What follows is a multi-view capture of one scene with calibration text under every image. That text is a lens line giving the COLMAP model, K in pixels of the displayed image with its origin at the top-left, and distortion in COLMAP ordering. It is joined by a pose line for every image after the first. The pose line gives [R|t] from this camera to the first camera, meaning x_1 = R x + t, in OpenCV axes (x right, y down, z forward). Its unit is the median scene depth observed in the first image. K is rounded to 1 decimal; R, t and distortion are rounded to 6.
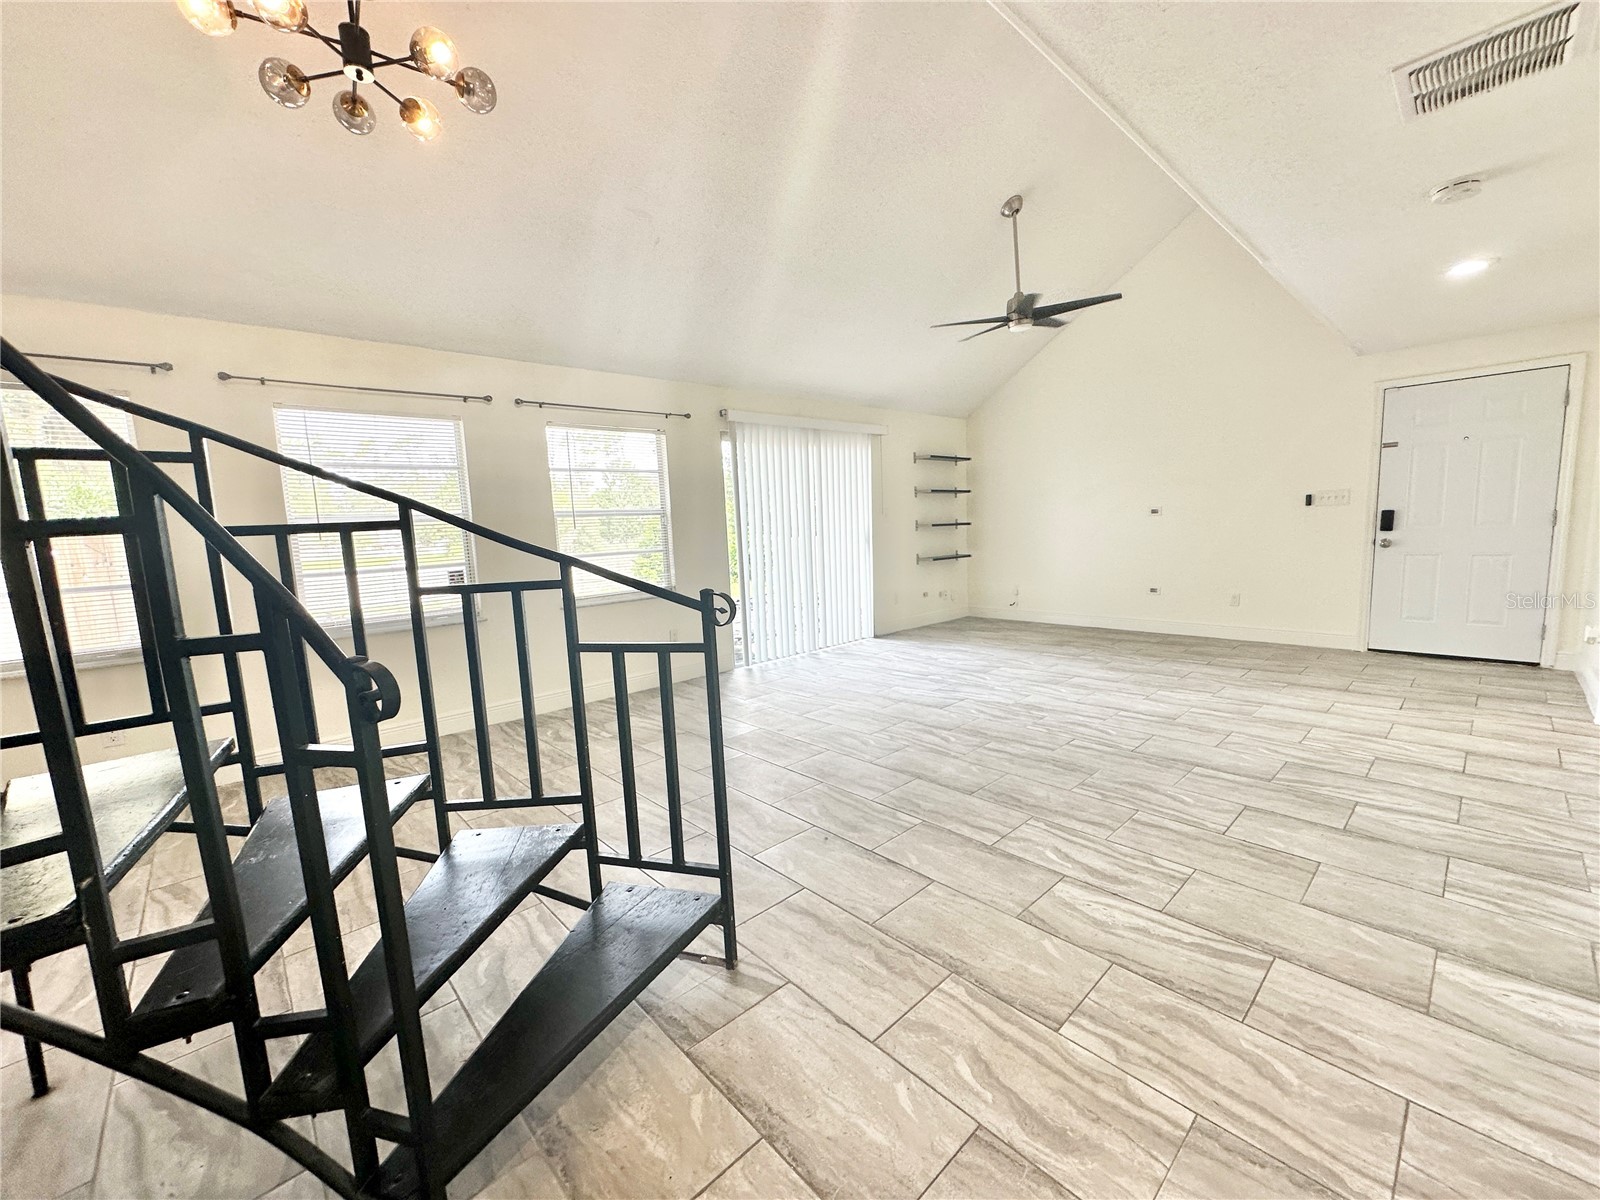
lens RADIAL K [[637.5, 0, 803.6], [0, 637.5, 607.0], [0, 0, 1]] dist [-0.001489, 0.000107]
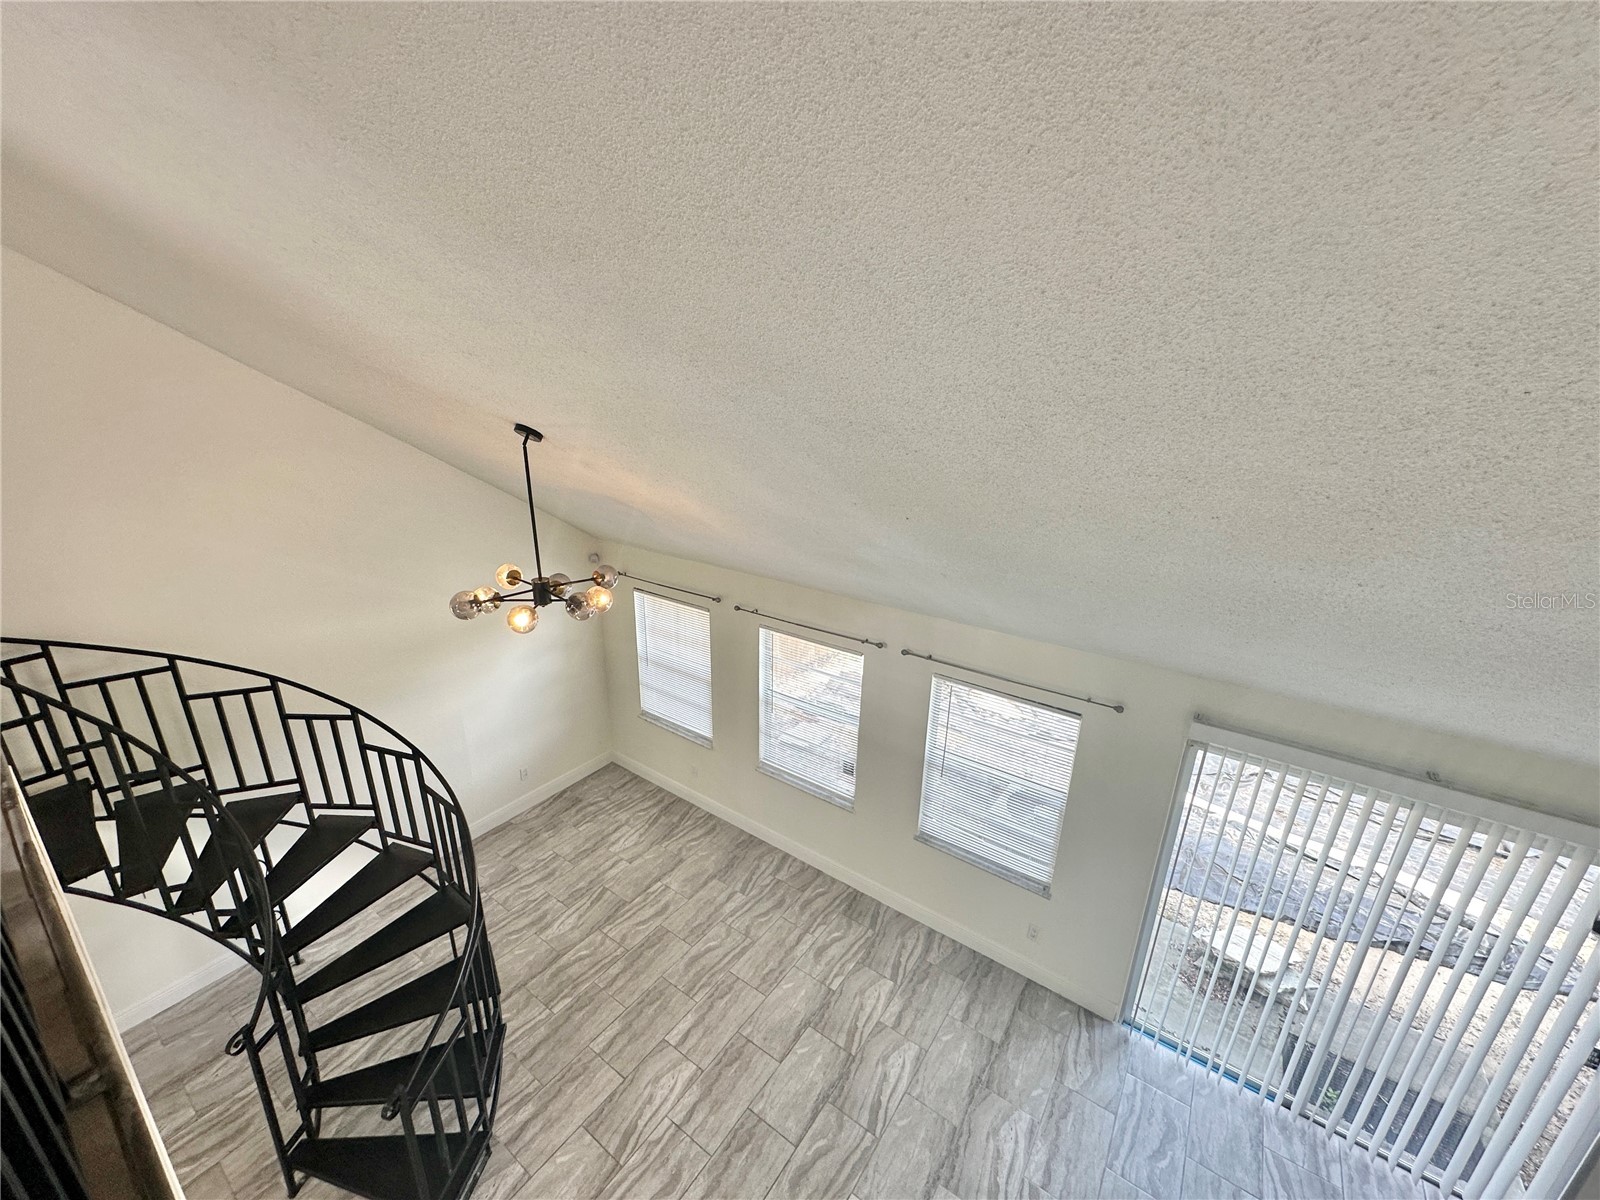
lens RADIAL K [[639.2, 0, 802.8], [0, 639.2, 601.5], [0, 0, 1]] dist [-0.002080, 0.000713]
pose [[0.205788, 0.360031, -0.909961, 0.477283], [-0.154139, 0.930181, 0.333173, -0.831113], [0.966381, 0.071697, 0.246915, 0.694639]]
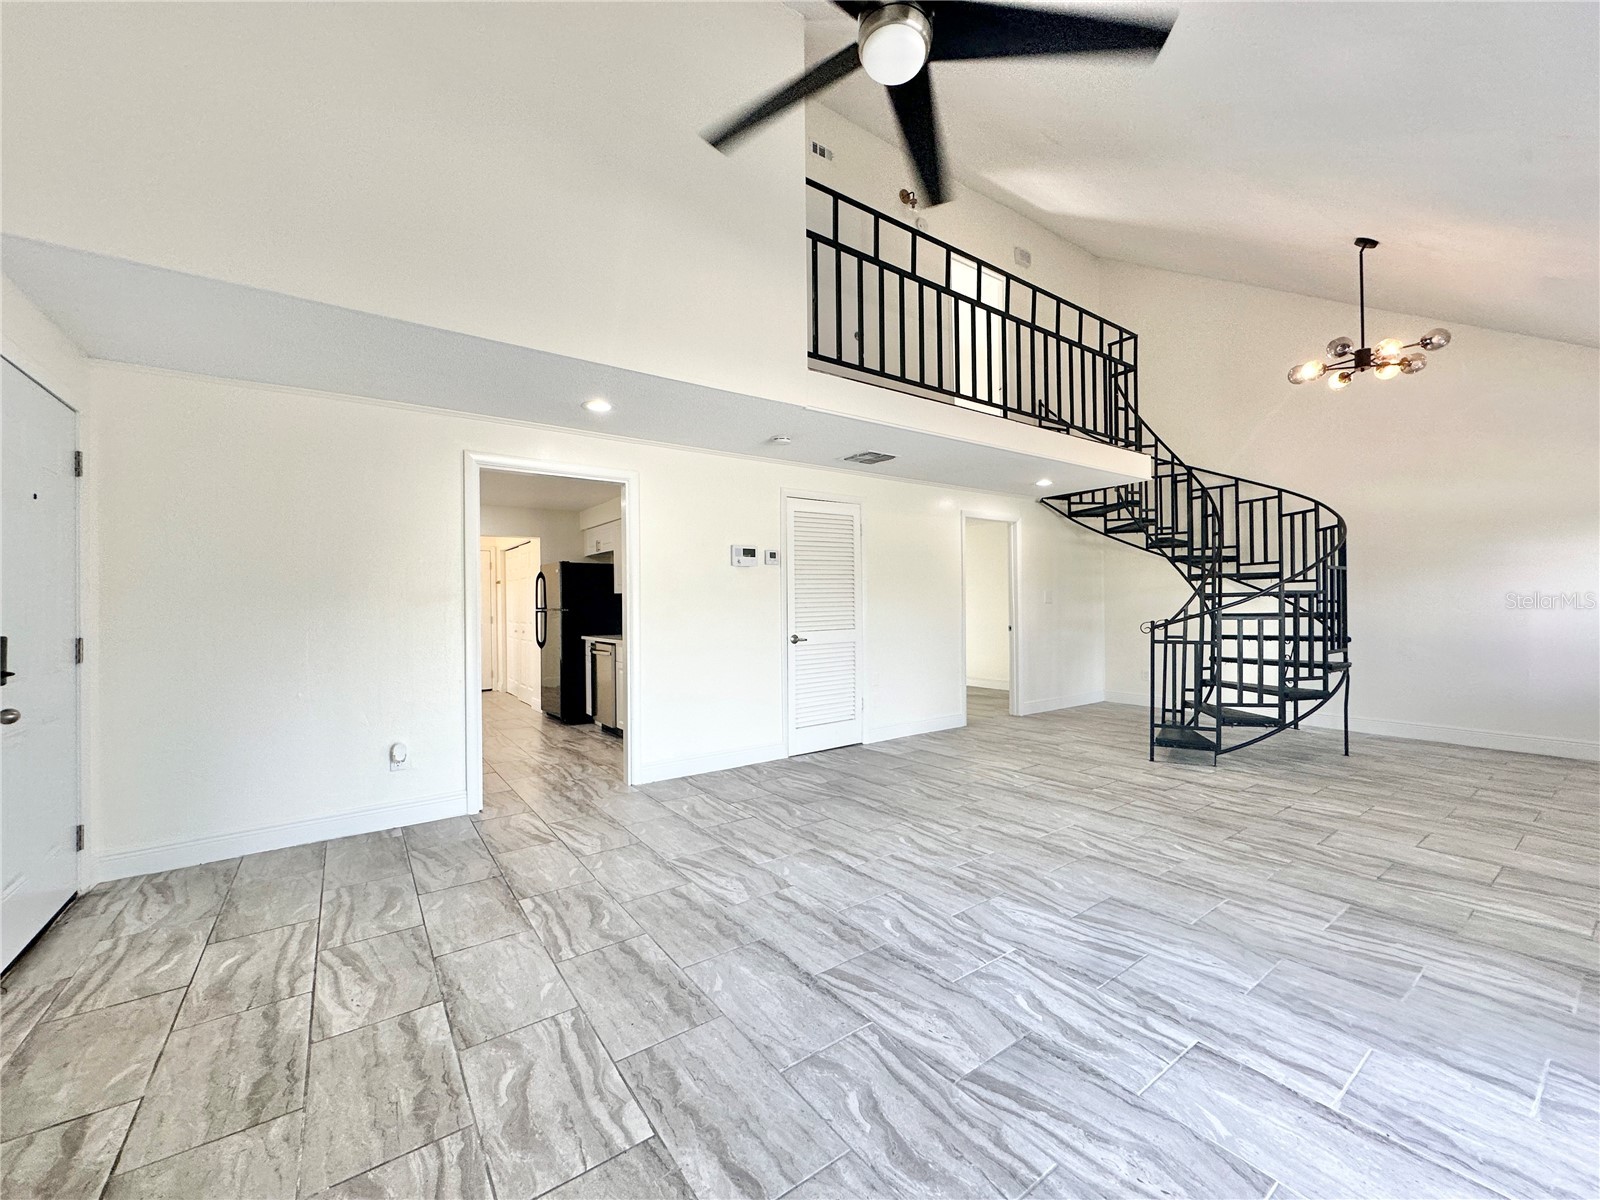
lens RADIAL K [[639.2, 0, 802.8], [0, 639.2, 601.5], [0, 0, 1]] dist [-0.002080, 0.000713]
pose [[-0.991351, 0.052669, 0.120204, 0.498989], [0.067006, 0.990686, 0.118536, -0.264114], [-0.112841, 0.125565, -0.985647, 1.887934]]
